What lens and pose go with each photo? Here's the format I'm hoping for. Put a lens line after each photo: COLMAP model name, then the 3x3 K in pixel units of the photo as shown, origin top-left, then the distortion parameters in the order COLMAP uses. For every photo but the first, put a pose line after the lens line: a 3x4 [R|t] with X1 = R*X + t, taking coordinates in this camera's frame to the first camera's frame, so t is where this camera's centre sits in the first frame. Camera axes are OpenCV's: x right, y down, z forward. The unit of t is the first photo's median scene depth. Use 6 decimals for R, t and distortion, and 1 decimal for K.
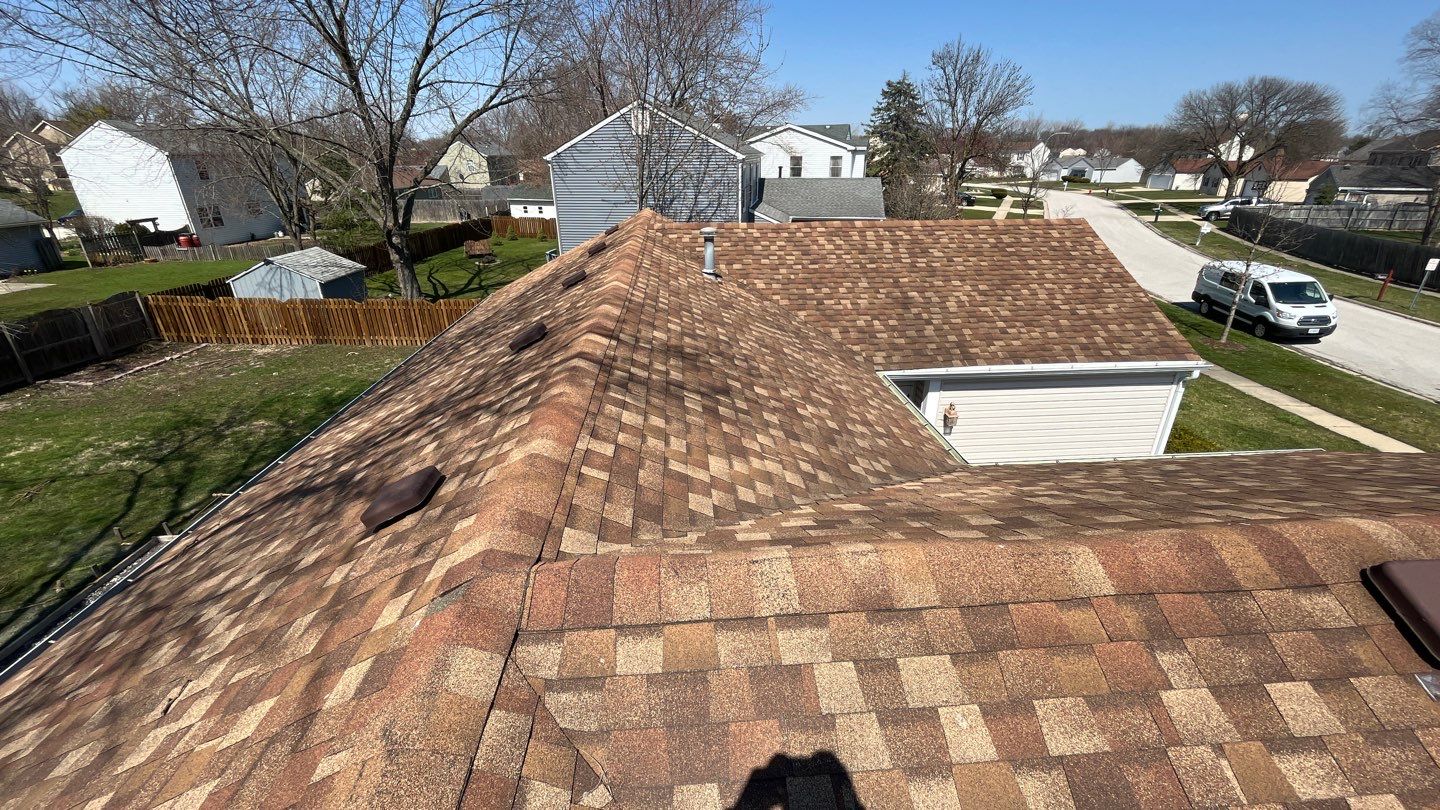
lens RADIAL K [[581.2, 0, 720.0], [0, 581.2, 405.0], [0, 0, 1]] dist [-0.001106, -0.000198]
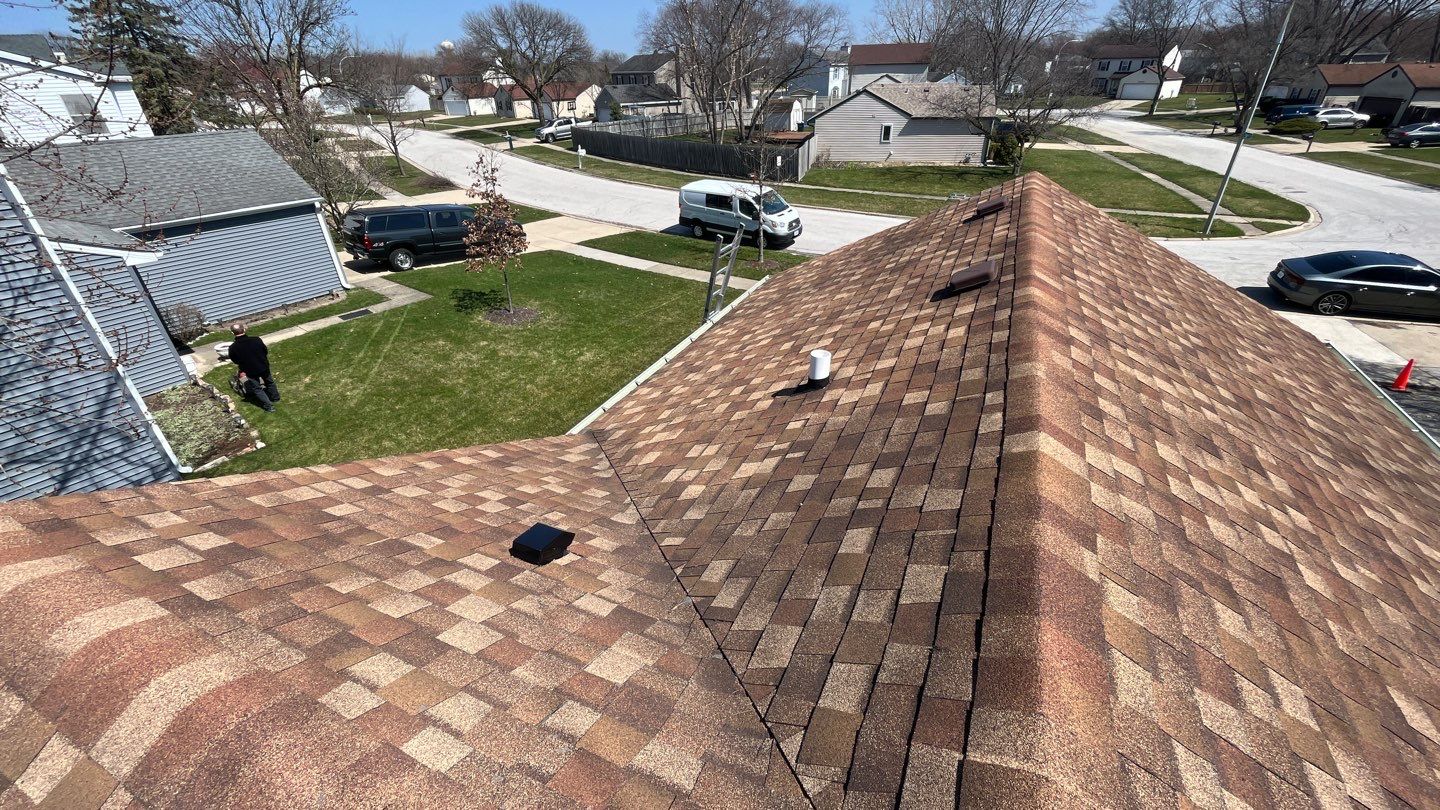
lens RADIAL K [[581.2, 0, 720.0], [0, 581.2, 405.0], [0, 0, 1]] dist [-0.001106, -0.000198]
pose [[0.489156, -0.440263, 0.752924, -0.066117], [0.363218, 0.887661, 0.283075, -0.198363], [-0.792969, 0.135007, 0.594116, 0.463358]]
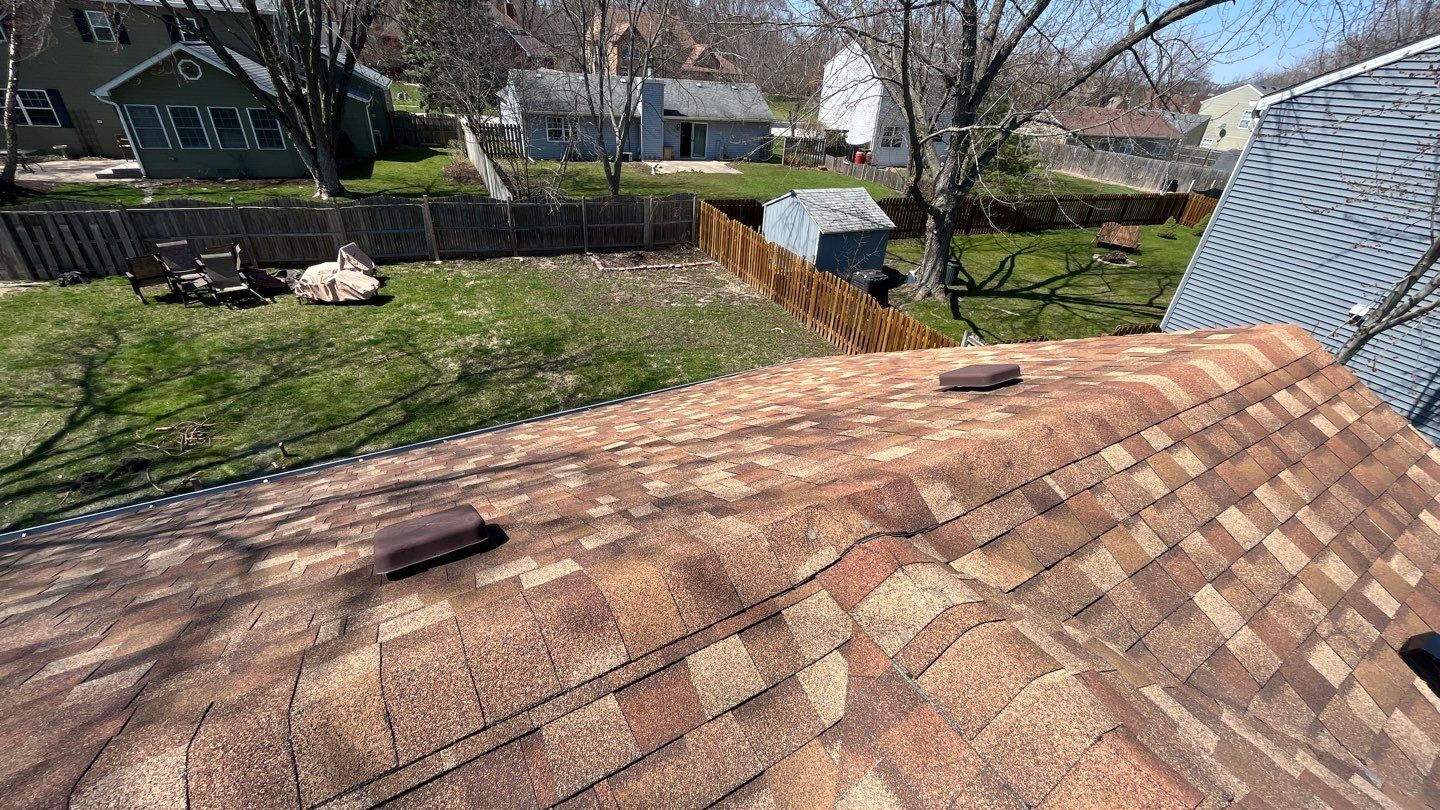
lens RADIAL K [[581.2, 0, 720.0], [0, 581.2, 405.0], [0, 0, 1]] dist [-0.001106, -0.000198]
pose [[0.454189, 0.483758, -0.748124, -0.030713], [-0.420556, 0.856704, 0.298648, -0.178317], [0.785395, 0.178985, 0.592553, 0.433389]]
